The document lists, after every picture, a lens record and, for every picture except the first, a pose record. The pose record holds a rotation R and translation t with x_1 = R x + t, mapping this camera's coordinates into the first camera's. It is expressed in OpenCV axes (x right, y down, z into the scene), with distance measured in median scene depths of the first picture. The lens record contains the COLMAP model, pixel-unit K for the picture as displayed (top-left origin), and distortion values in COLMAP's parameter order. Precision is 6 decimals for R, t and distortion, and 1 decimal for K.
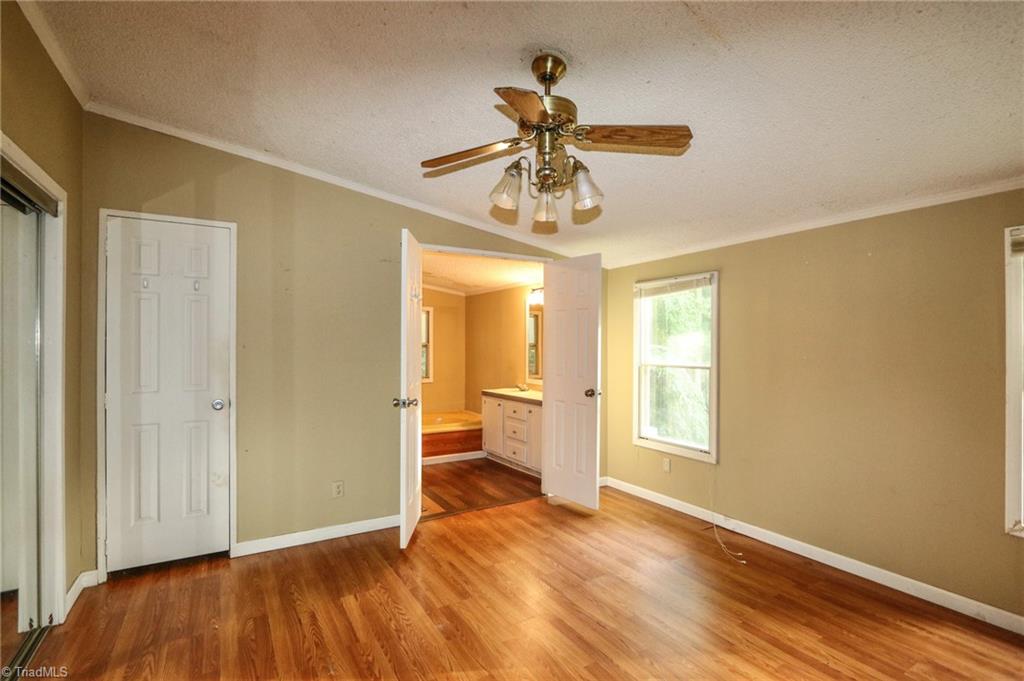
lens RADIAL K [[472.3, 0, 511.6], [0, 472.3, 343.2], [0, 0, 1]] dist [-0.015907, 0.001231]
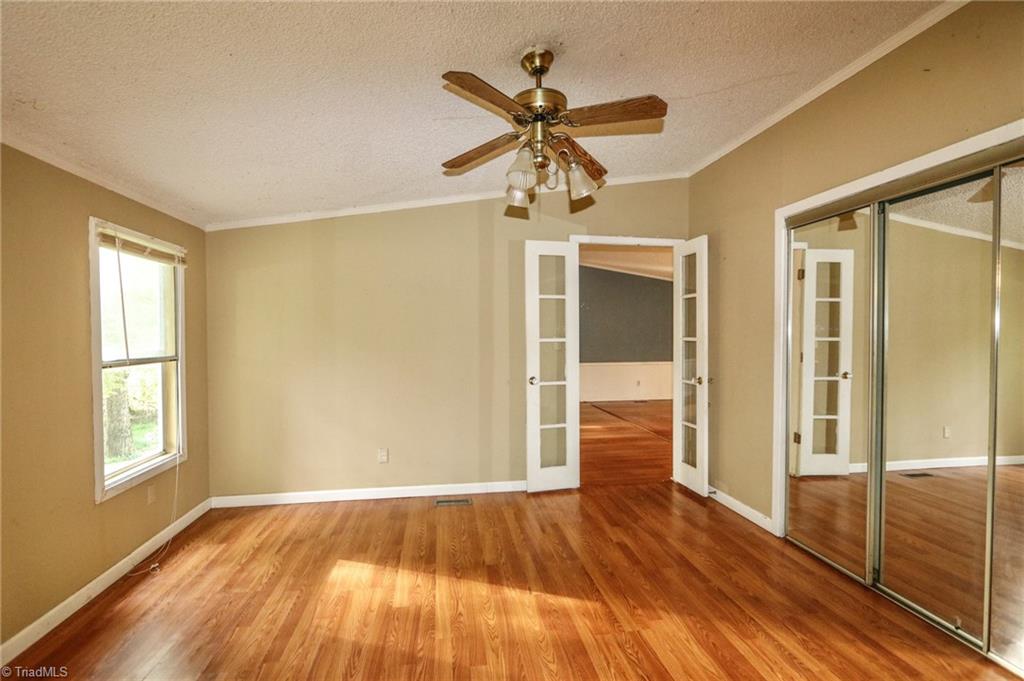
lens RADIAL K [[472.3, 0, 511.6], [0, 472.3, 343.2], [0, 0, 1]] dist [-0.015907, 0.001231]
pose [[-0.926202, -0.007317, 0.376955, -0.191725], [-0.001536, 0.999877, 0.015635, 0.019452], [-0.377023, 0.013902, -0.926099, 1.436855]]
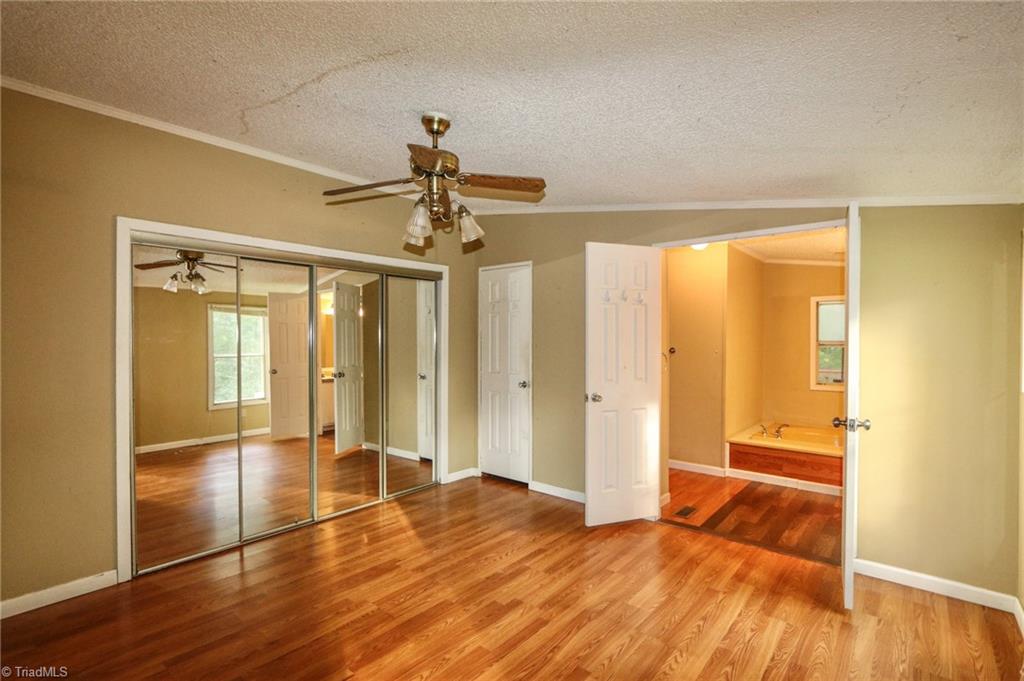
lens RADIAL K [[472.3, 0, 511.6], [0, 472.3, 343.2], [0, 0, 1]] dist [-0.015907, 0.001231]
pose [[0.321379, 0.002281, -0.946948, 0.933679], [0.008465, 0.999950, 0.005282, -0.010901], [0.946913, -0.009714, 0.321344, 0.562986]]
